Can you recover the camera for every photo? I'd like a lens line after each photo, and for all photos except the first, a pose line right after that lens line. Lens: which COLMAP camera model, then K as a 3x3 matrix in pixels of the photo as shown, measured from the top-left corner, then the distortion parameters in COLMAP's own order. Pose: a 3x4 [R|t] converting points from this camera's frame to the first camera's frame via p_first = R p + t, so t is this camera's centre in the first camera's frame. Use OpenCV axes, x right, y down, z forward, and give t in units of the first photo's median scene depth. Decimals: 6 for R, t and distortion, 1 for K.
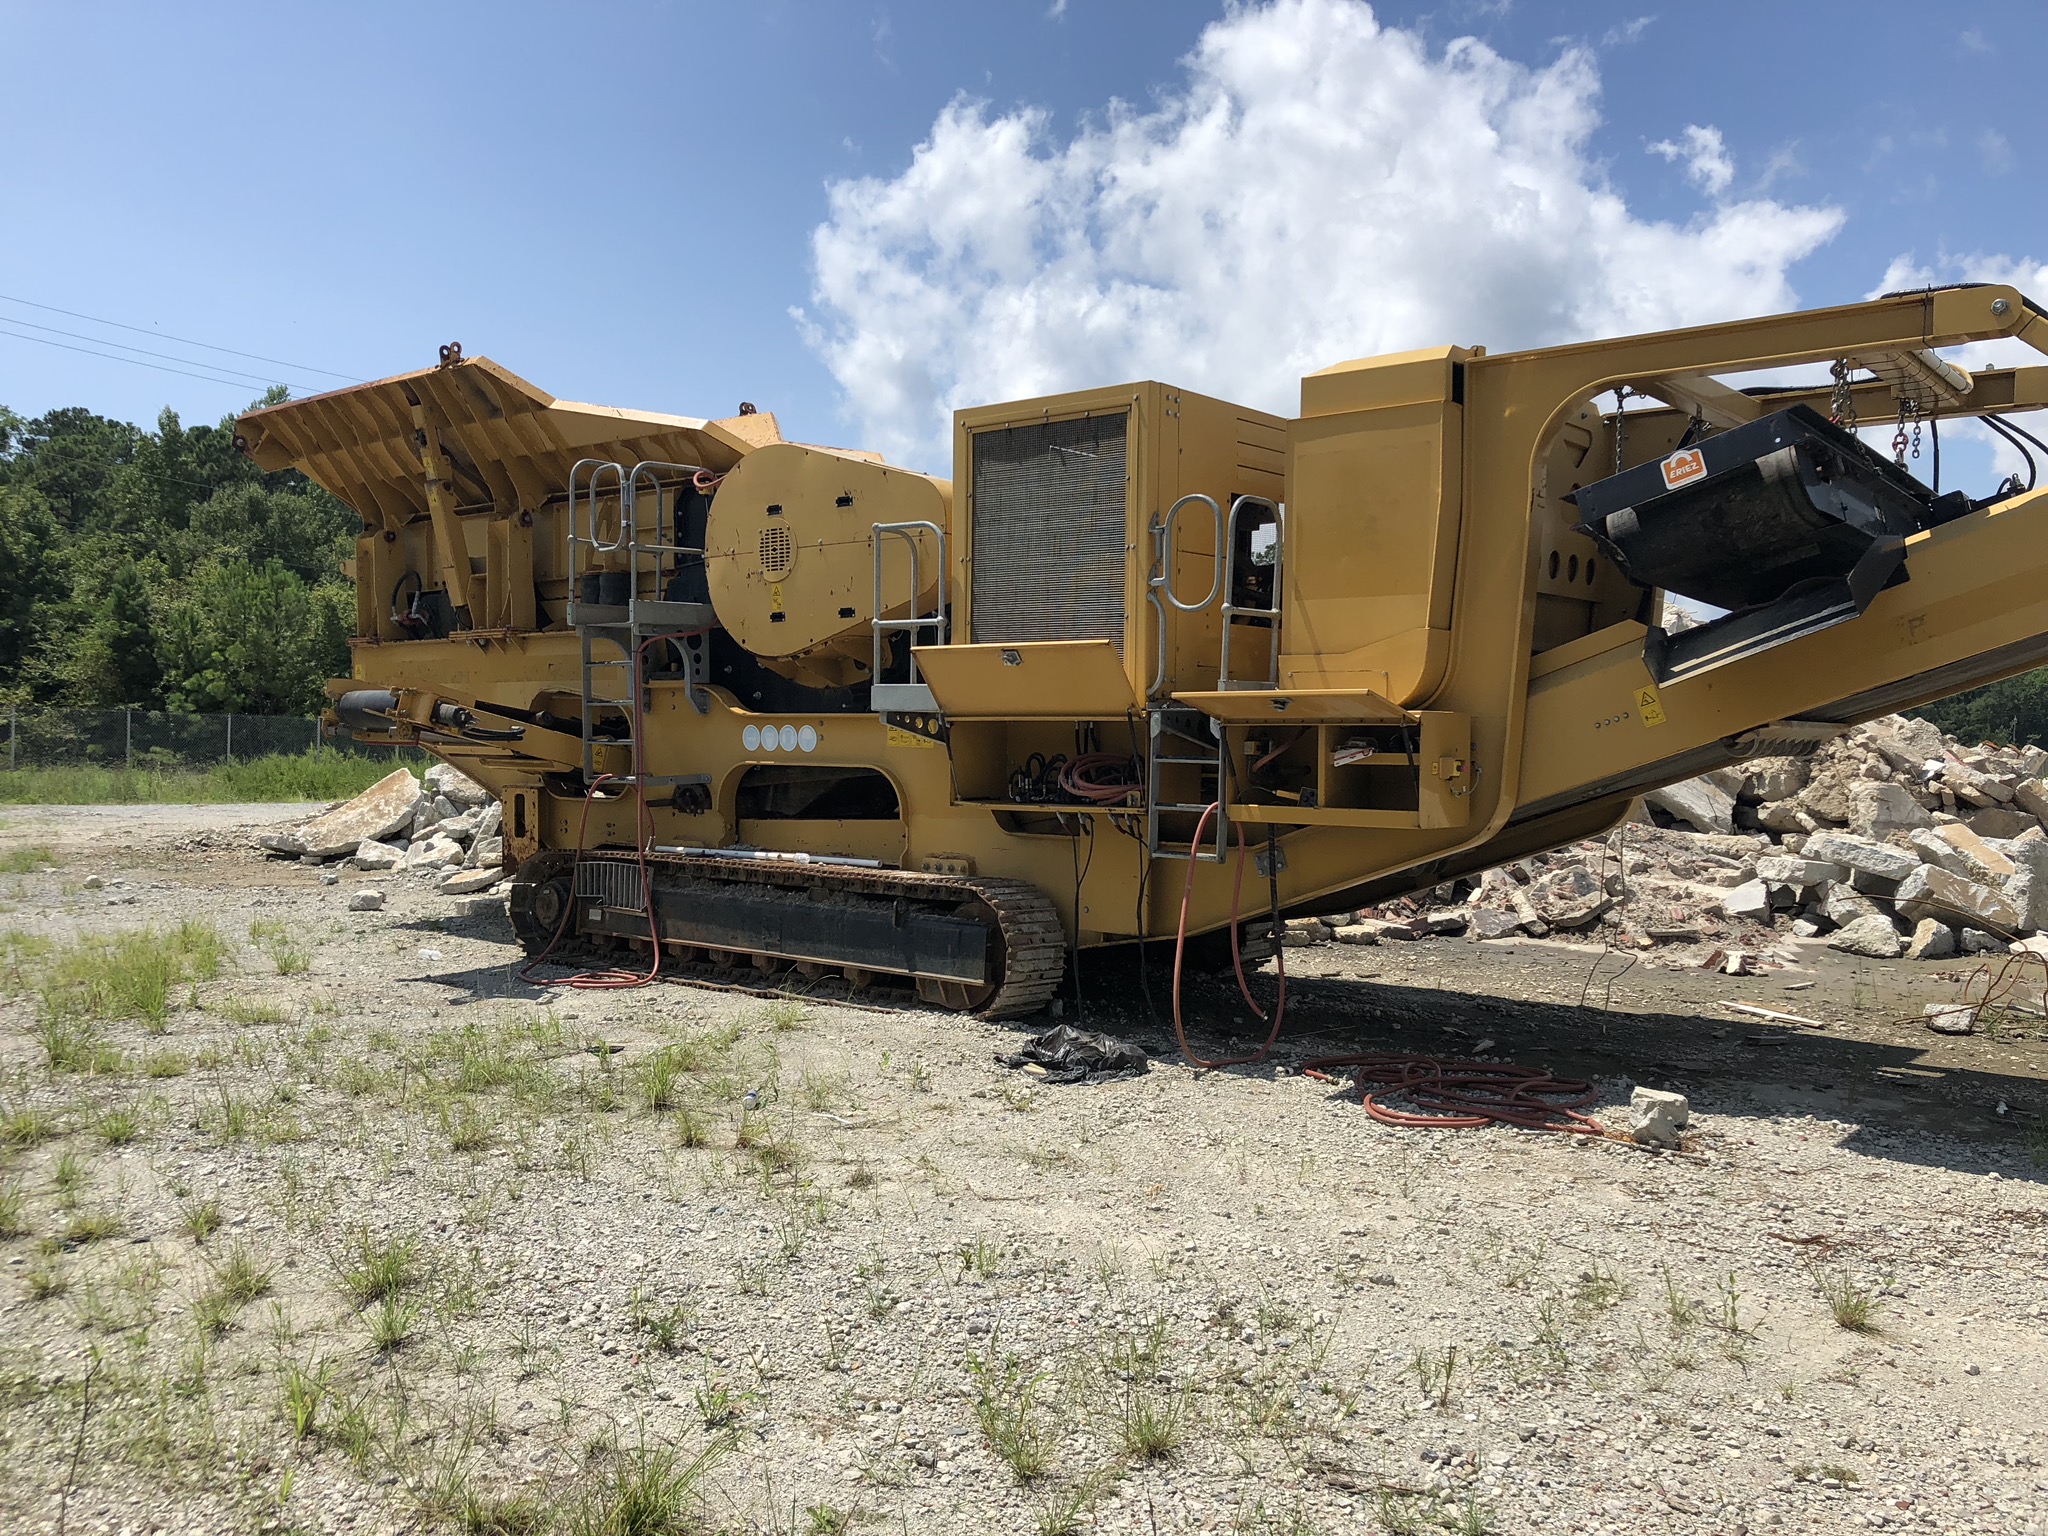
lens RADIAL K [[1834.8, 0, 1021.4], [0, 1834.8, 766.3], [0, 0, 1]] dist [0.009006, 0.179104]
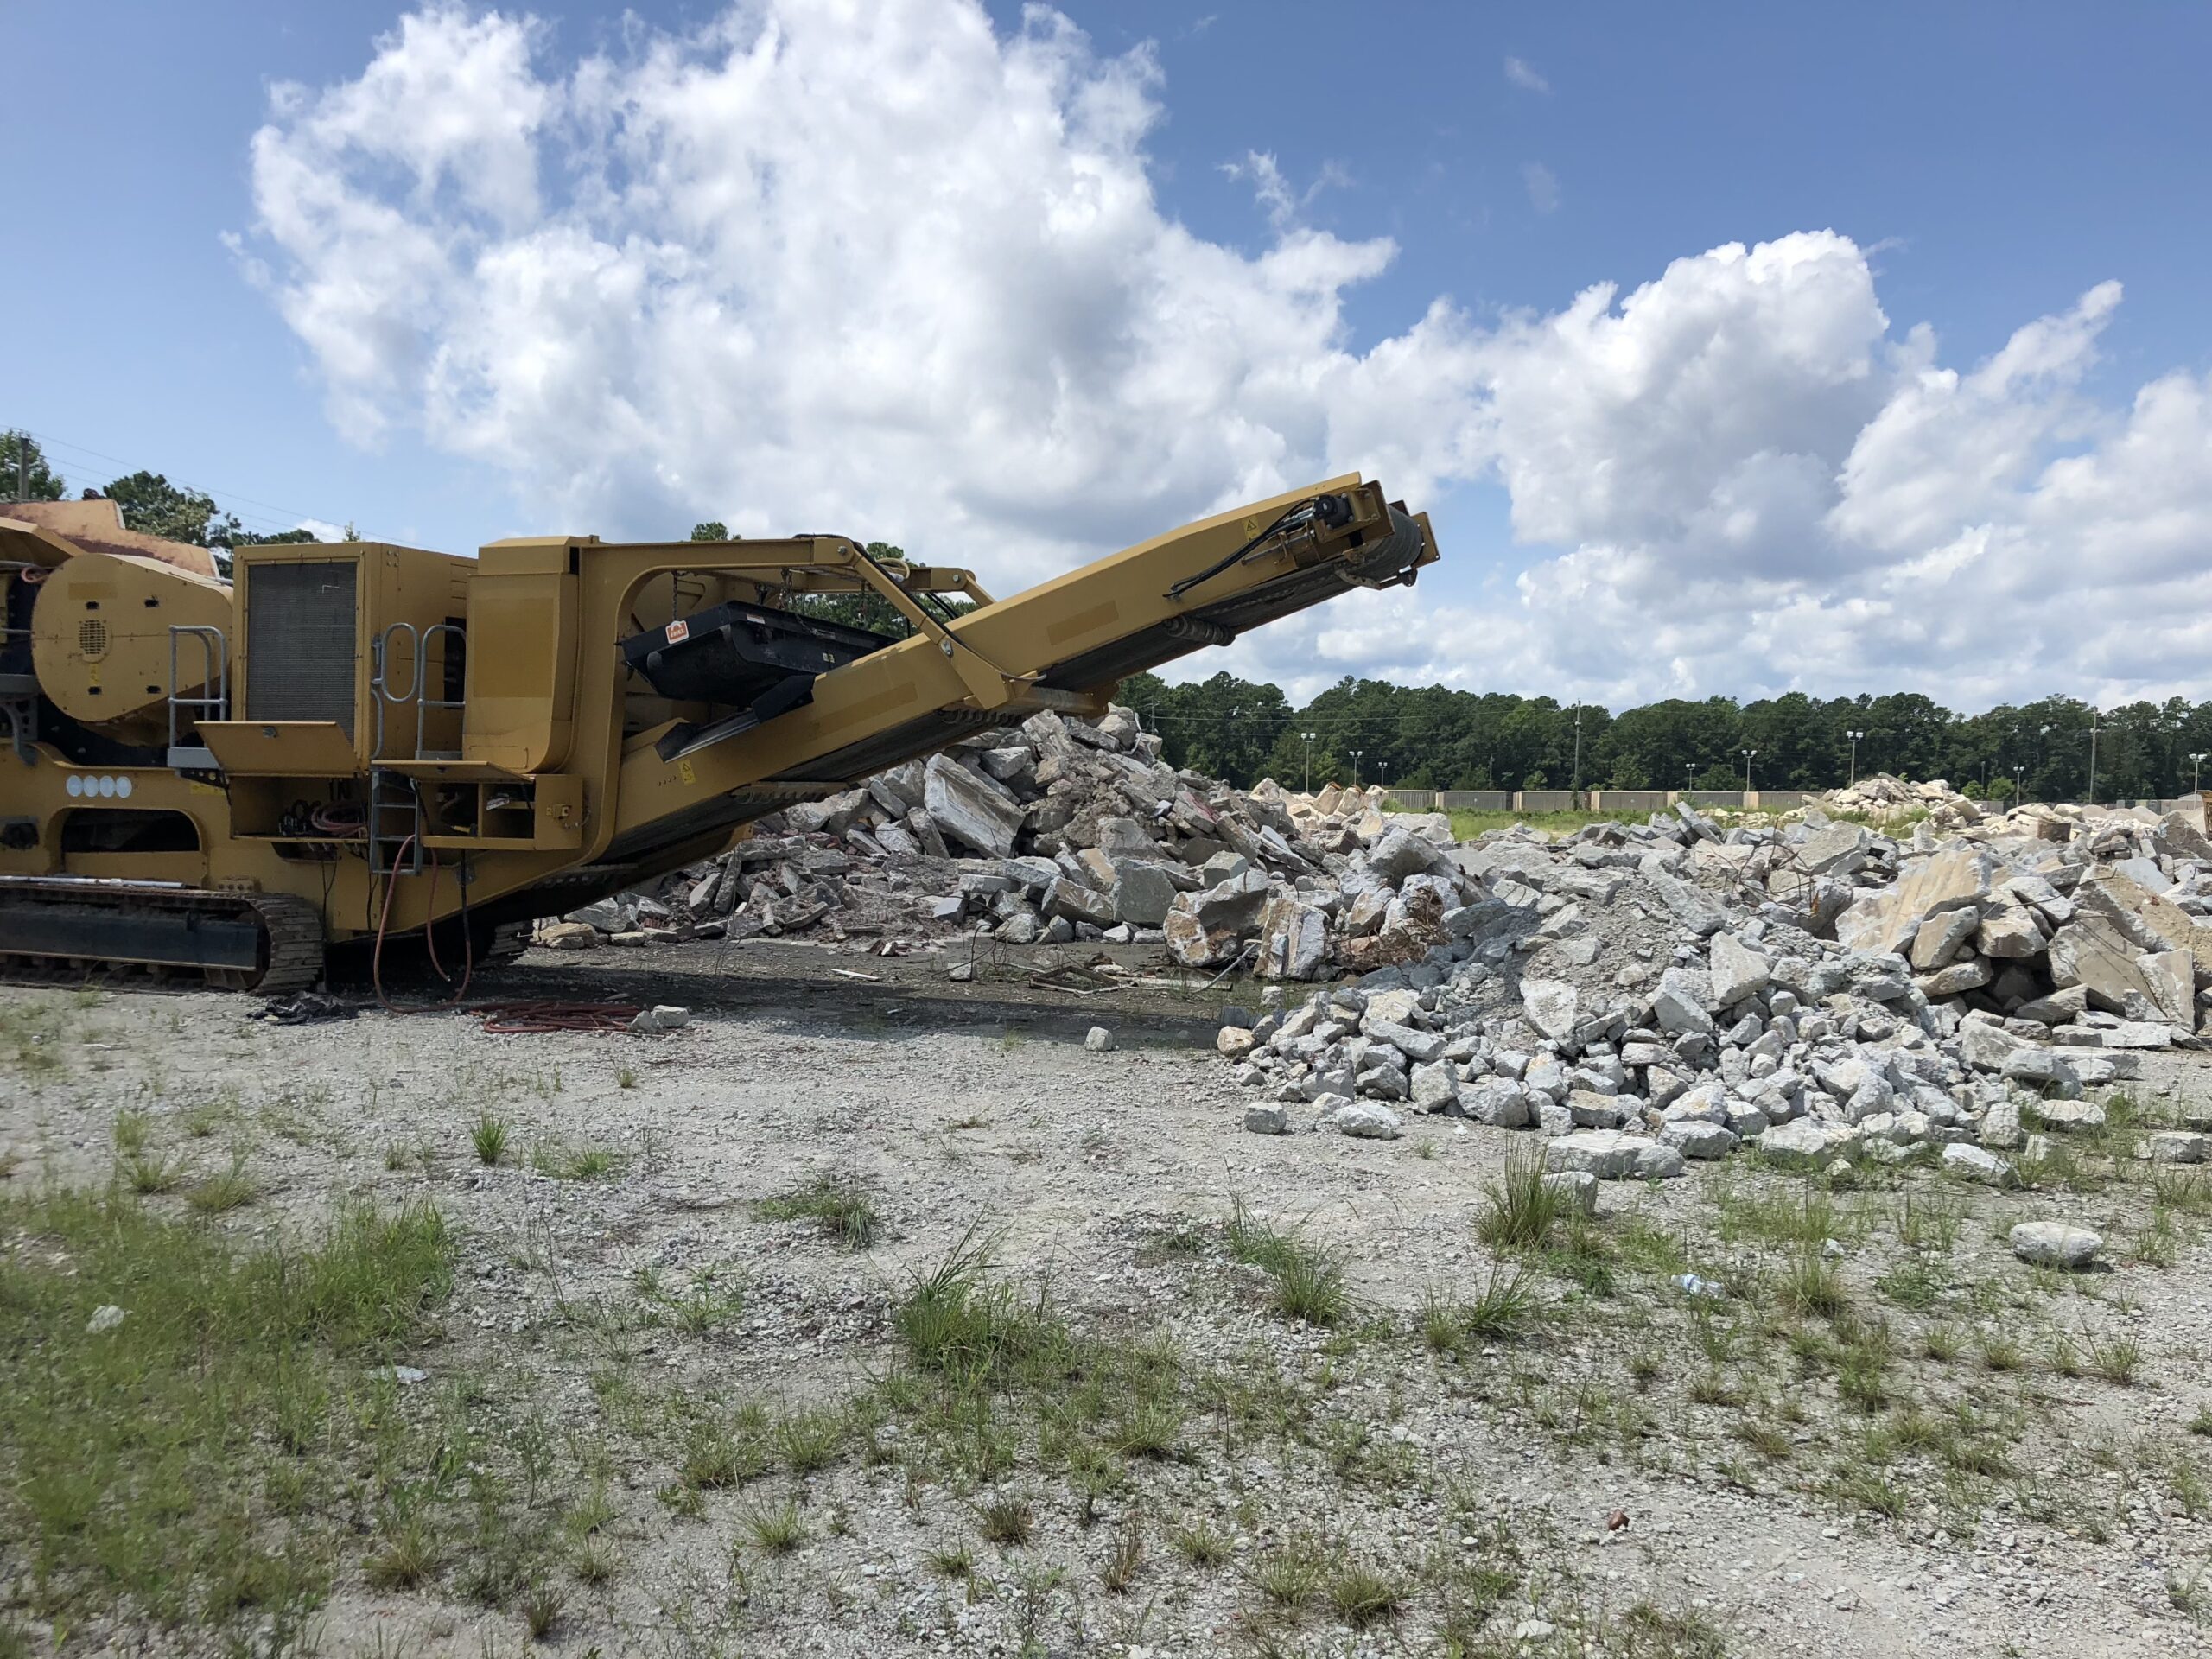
lens RADIAL K [[1803.5, 0, 1165.7], [0, 1803.5, 799.3], [0, 0, 1]] dist [-0.007303, -0.003642]
pose [[0.933935, -0.000457, 0.357441, 0.122651], [0.001354, 0.999997, -0.002258, -0.003415], [-0.357439, 0.002593, 0.933933, -0.451074]]
